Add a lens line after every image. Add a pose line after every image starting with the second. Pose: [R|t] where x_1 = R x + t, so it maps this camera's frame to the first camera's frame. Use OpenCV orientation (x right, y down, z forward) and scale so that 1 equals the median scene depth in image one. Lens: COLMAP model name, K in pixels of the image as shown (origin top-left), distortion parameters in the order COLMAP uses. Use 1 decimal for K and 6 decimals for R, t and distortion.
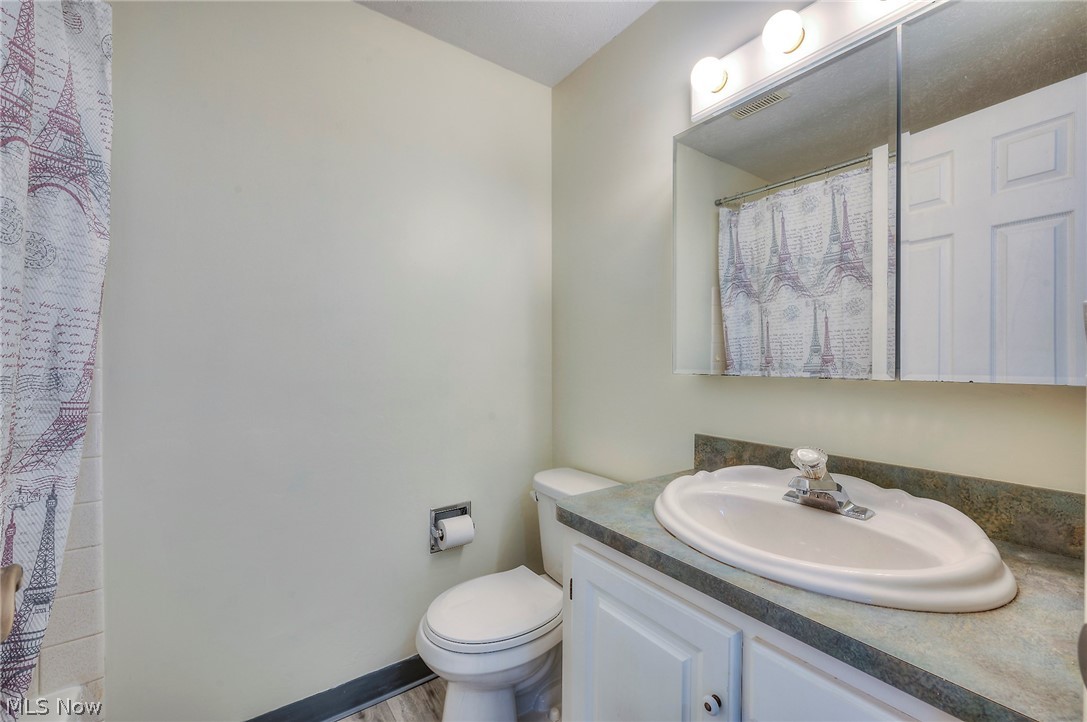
lens RADIAL K [[449.5, 0, 545.5], [0, 449.5, 363.2], [0, 0, 1]] dist [-0.003678, -0.000371]
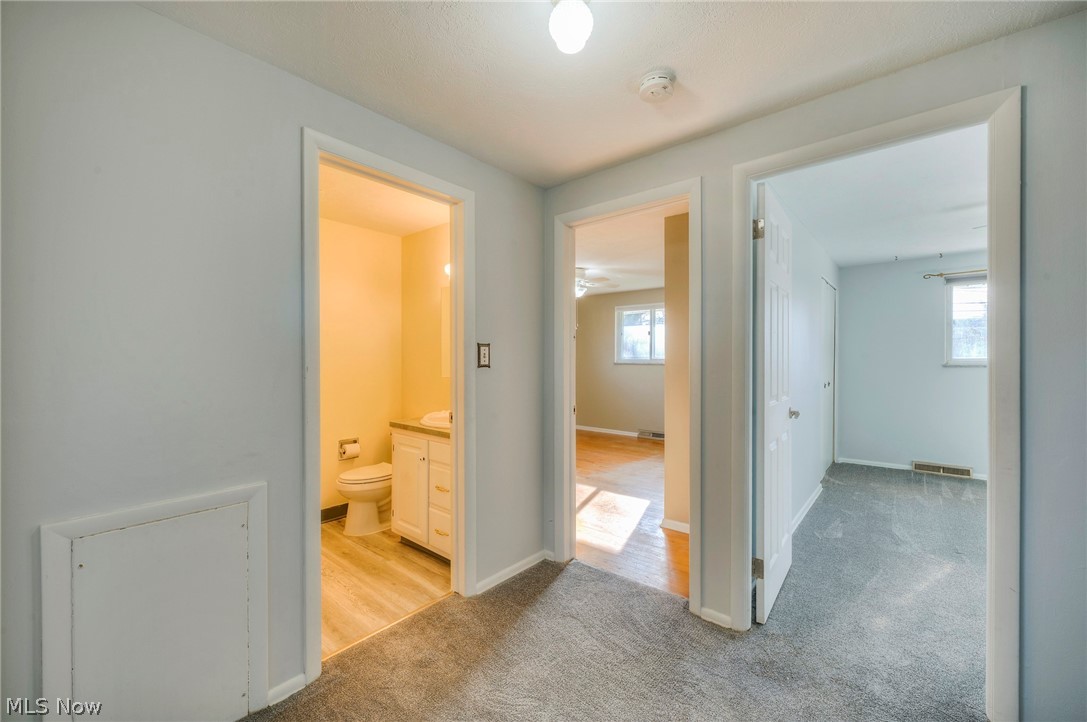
lens RADIAL K [[434.4, 0, 542.6], [0, 434.4, 360.4], [0, 0, 1]] dist [0.001551, -0.000197]
pose [[0.966742, -0.001969, 0.255747, 0.176307], [-0.000291, 0.999961, 0.008802, -0.092369], [-0.255754, -0.008584, 0.966704, -1.396690]]
